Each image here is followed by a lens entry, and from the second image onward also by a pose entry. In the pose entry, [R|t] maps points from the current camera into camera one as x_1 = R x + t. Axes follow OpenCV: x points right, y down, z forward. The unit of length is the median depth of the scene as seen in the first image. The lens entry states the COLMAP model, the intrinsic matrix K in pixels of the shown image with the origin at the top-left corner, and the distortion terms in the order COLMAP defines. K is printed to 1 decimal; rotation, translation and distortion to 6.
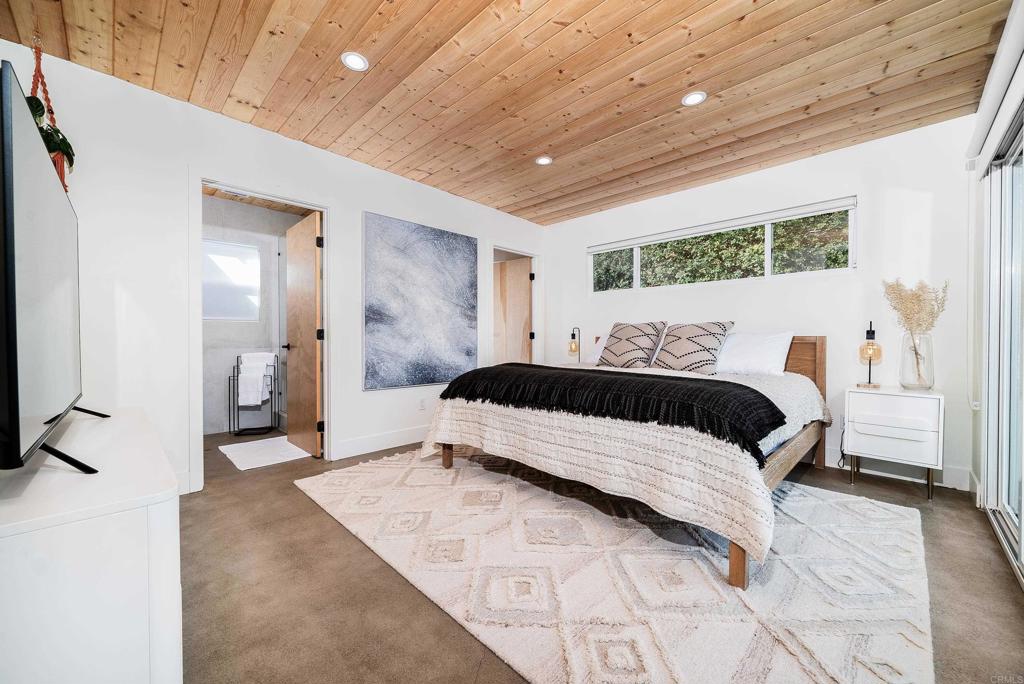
lens RADIAL K [[393.3, 0, 512.0], [0, 393.3, 342.0], [0, 0, 1]] dist [-0.039106, -0.000051]
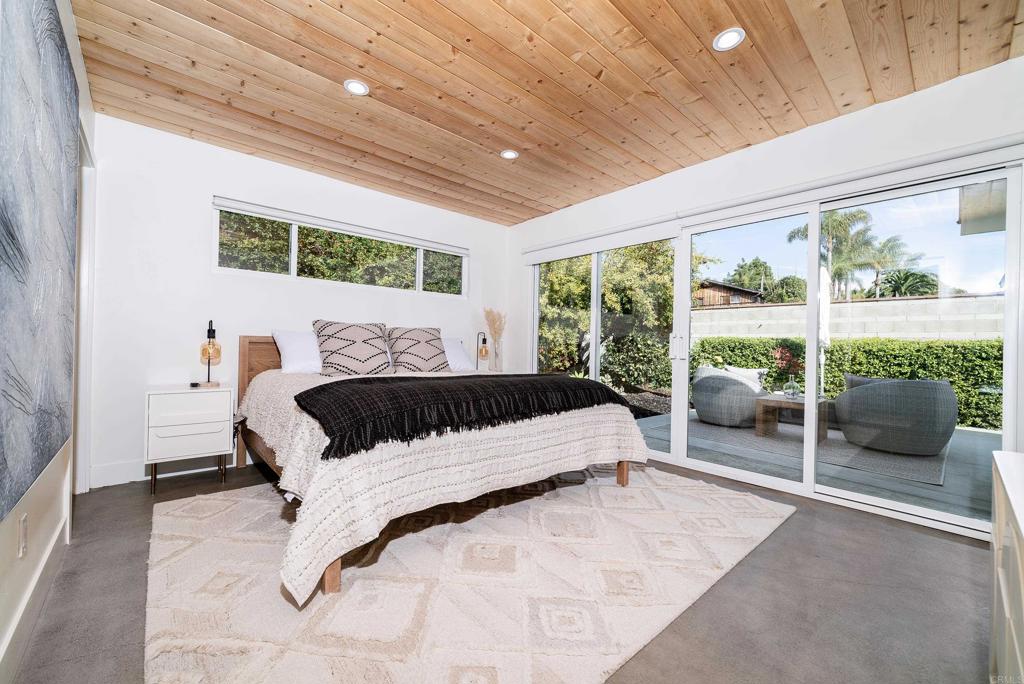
lens RADIAL K [[401.7, 0, 512.0], [0, 401.7, 342.0], [0, 0, 1]] dist [0.000145, -0.000018]
pose [[0.058996, 0.010950, 0.998198, -0.710782], [-0.017996, 0.999789, -0.009904, -0.004621], [-0.998096, -0.017379, 0.059181, 0.769853]]
